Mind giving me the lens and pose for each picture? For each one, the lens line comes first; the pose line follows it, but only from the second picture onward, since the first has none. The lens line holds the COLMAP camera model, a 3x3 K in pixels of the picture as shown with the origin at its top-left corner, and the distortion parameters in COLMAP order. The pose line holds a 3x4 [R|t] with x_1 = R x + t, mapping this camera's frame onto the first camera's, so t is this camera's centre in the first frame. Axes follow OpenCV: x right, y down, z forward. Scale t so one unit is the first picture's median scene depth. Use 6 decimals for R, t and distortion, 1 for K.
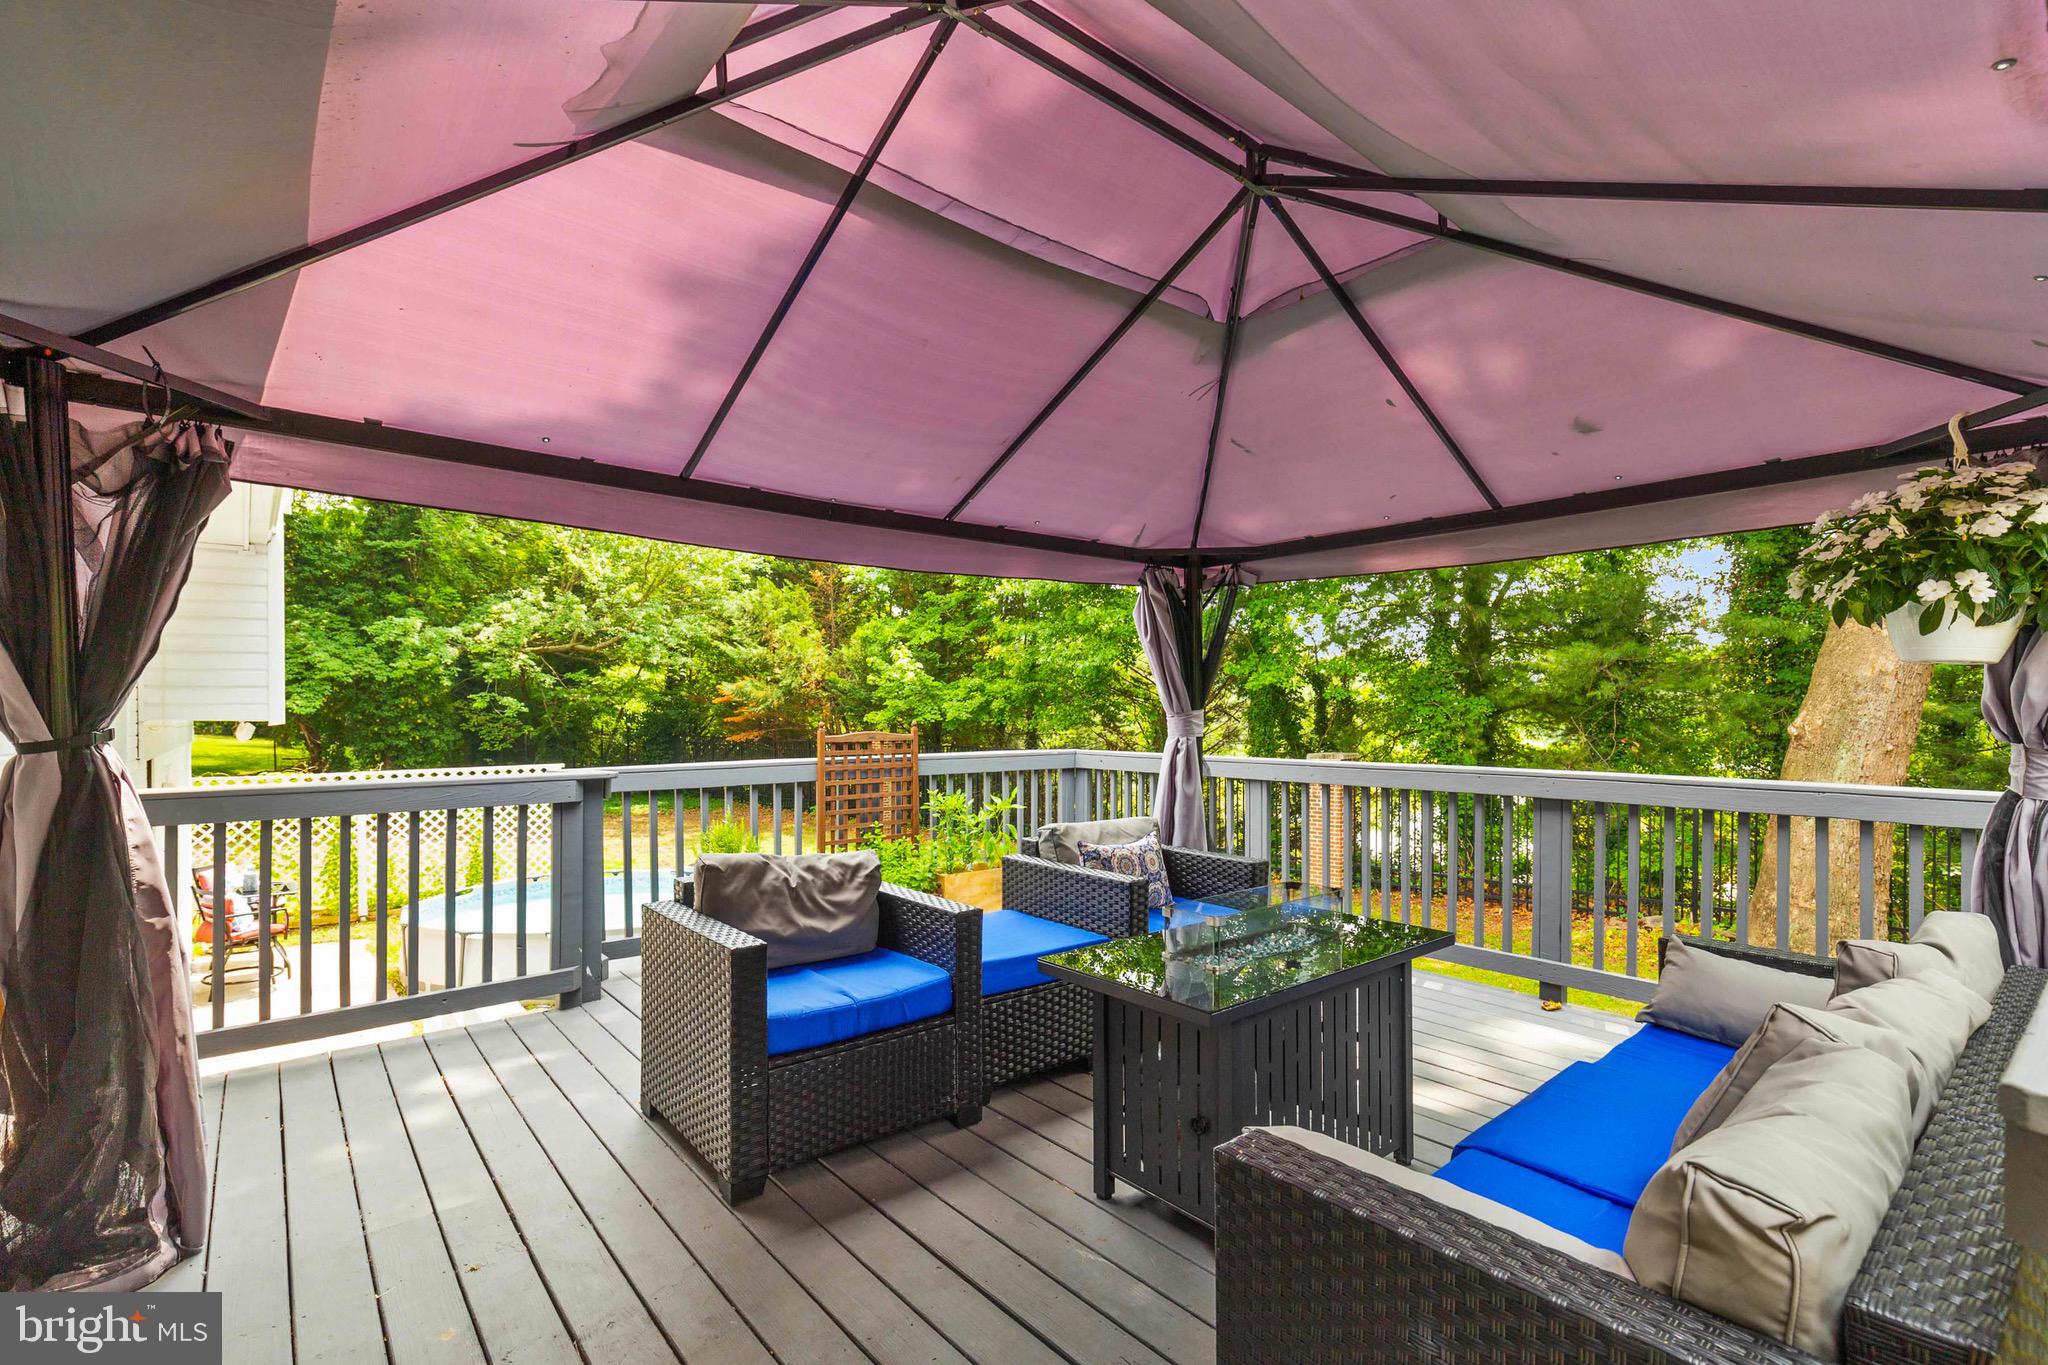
lens RADIAL K [[934.3, 0, 1020.1], [0, 934.3, 701.1], [0, 0, 1]] dist [0.002366, 0.000025]
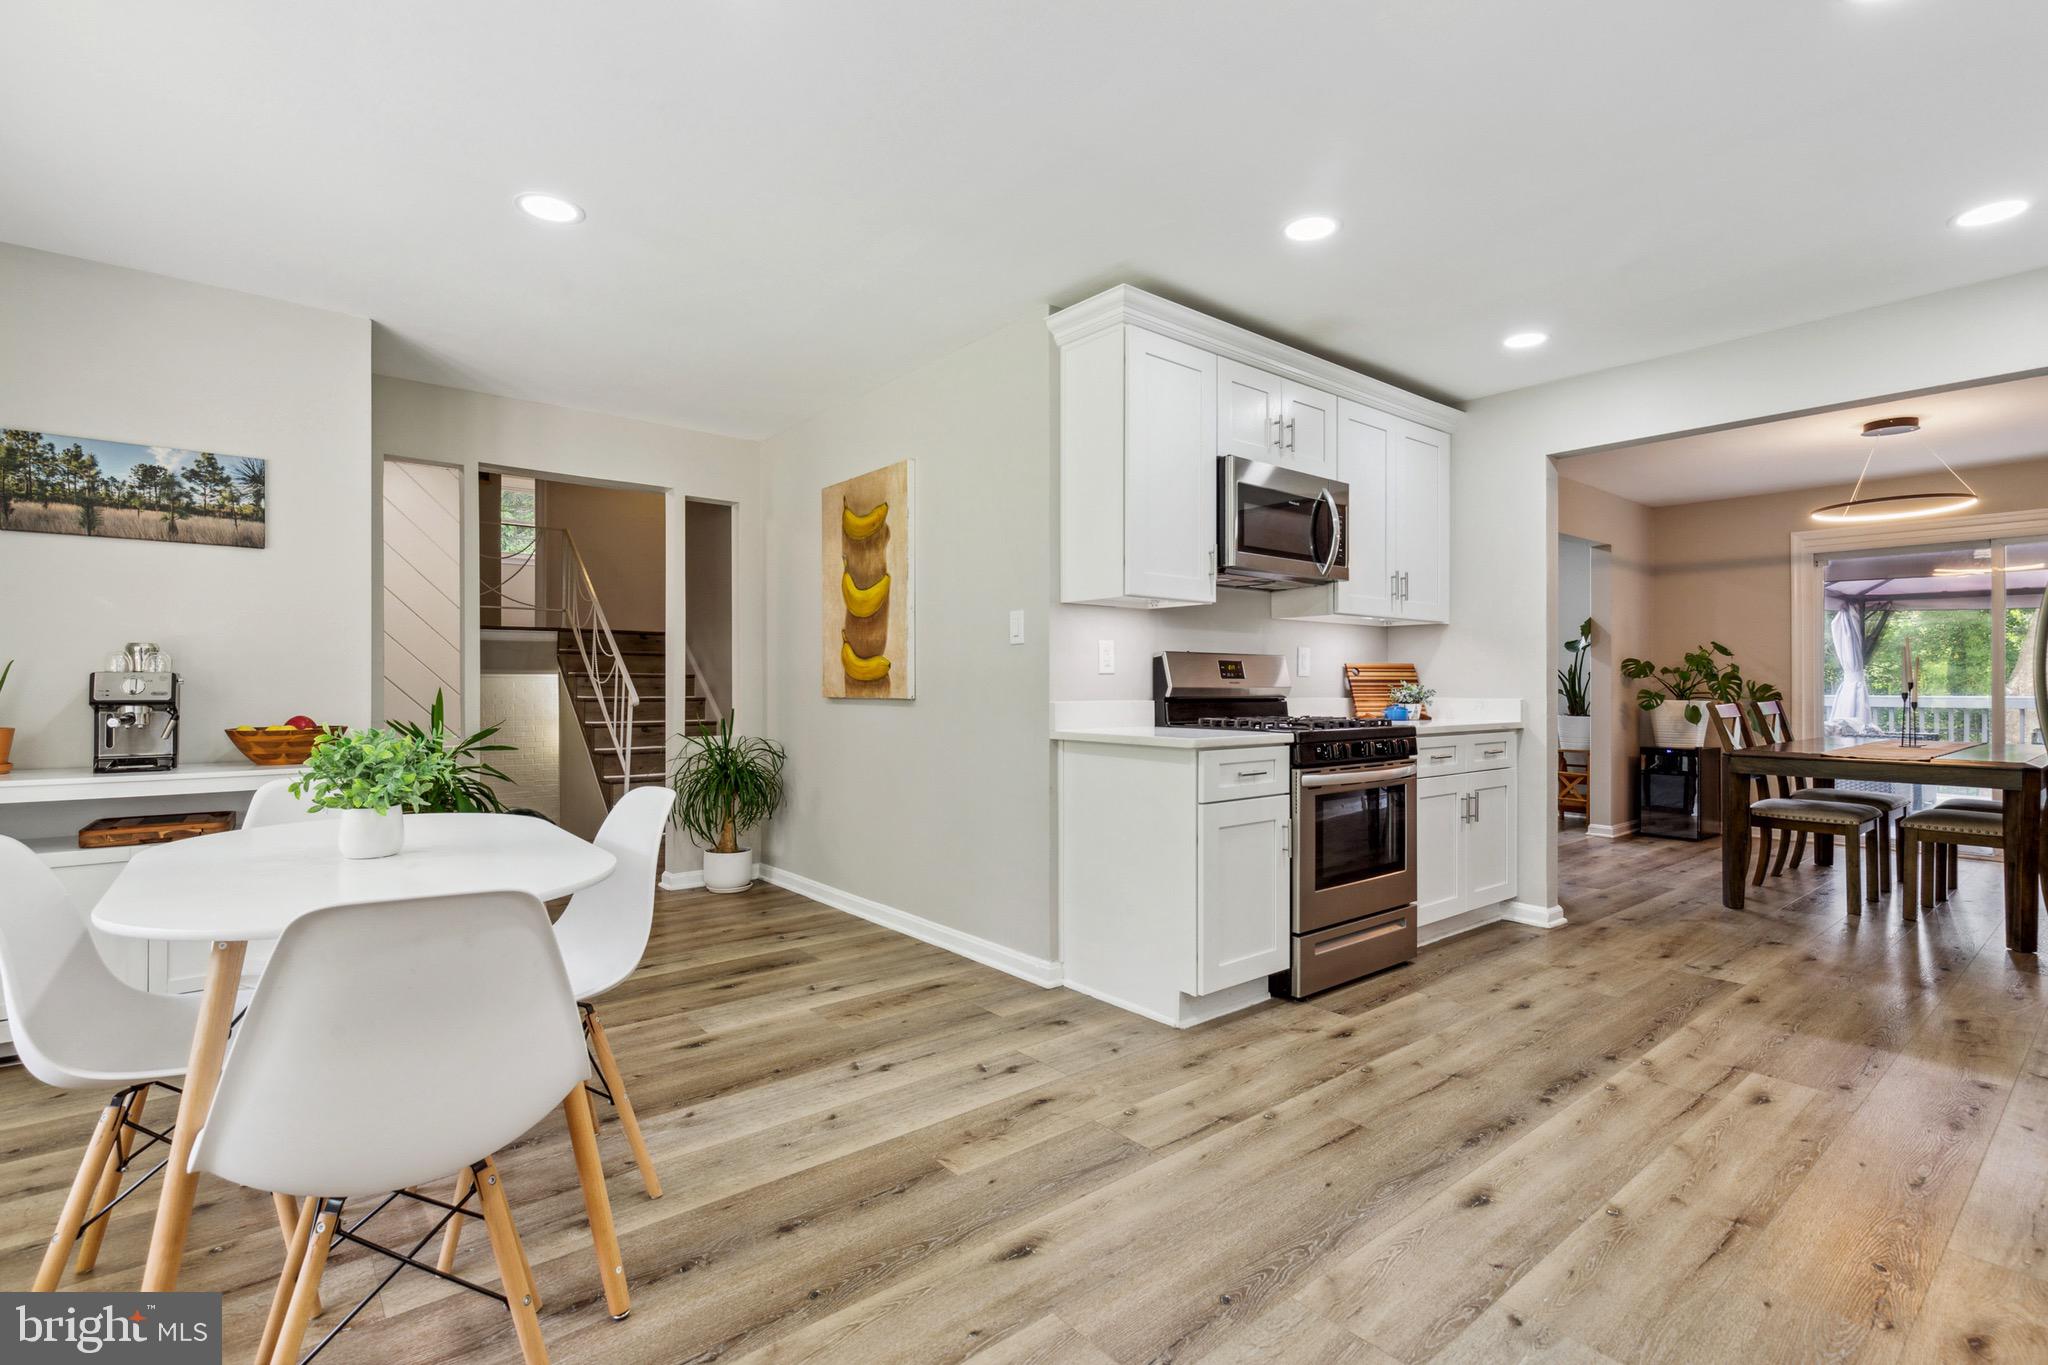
lens RADIAL K [[943.5, 0, 1018.3], [0, 943.5, 688.2], [0, 0, 1]] dist [0.000790, -0.000117]
pose [[0.999986, 0.001191, -0.005220, -0.675366], [-0.001116, 0.999897, 0.014319, 0.008400], [0.005237, -0.014313, 0.999884, -0.444023]]
